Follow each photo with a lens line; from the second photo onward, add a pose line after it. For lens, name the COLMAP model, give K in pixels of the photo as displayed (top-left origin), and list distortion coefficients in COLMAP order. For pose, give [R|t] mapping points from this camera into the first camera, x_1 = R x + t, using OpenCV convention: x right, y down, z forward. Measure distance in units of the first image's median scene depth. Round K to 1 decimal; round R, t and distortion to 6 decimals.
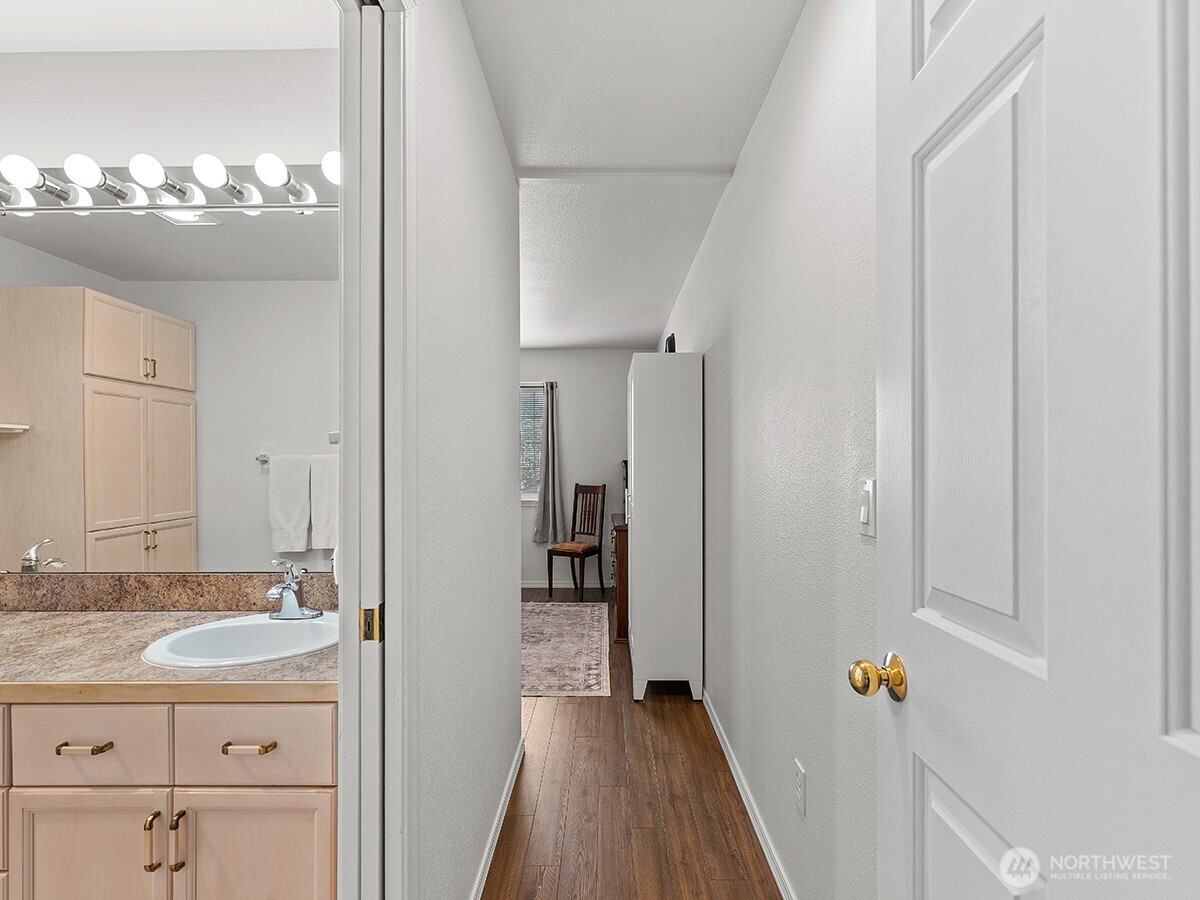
lens RADIAL K [[522.1, 0, 609.5], [0, 522.1, 461.5], [0, 0, 1]] dist [-0.000681, -0.000650]
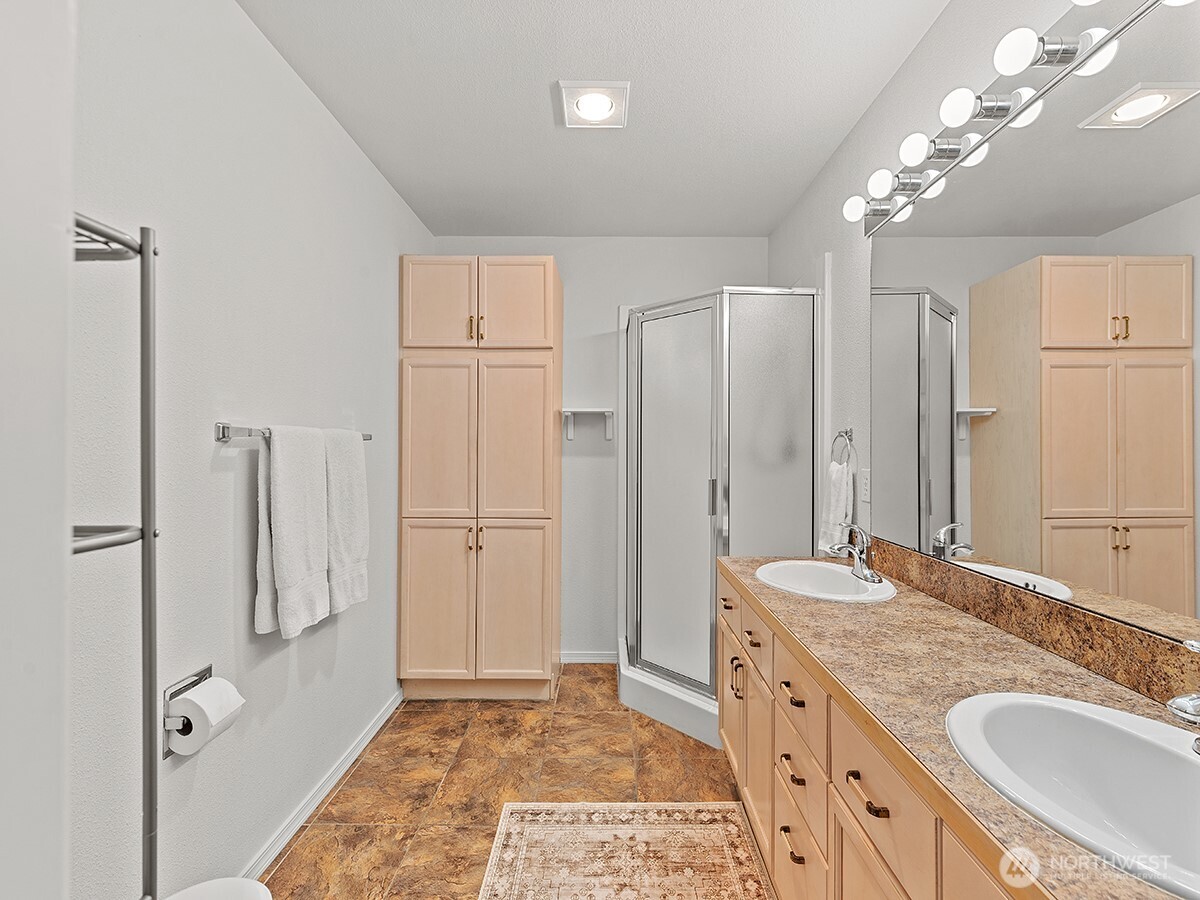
lens RADIAL K [[515.3, 0, 605.0], [0, 515.3, 445.8], [0, 0, 1]] dist [-0.000568, -0.000335]
pose [[-0.007535, 0.003588, -0.999965, -0.137316], [0.000932, 0.999993, 0.003581, 0.003624], [0.999971, -0.000905, -0.007538, 0.399836]]
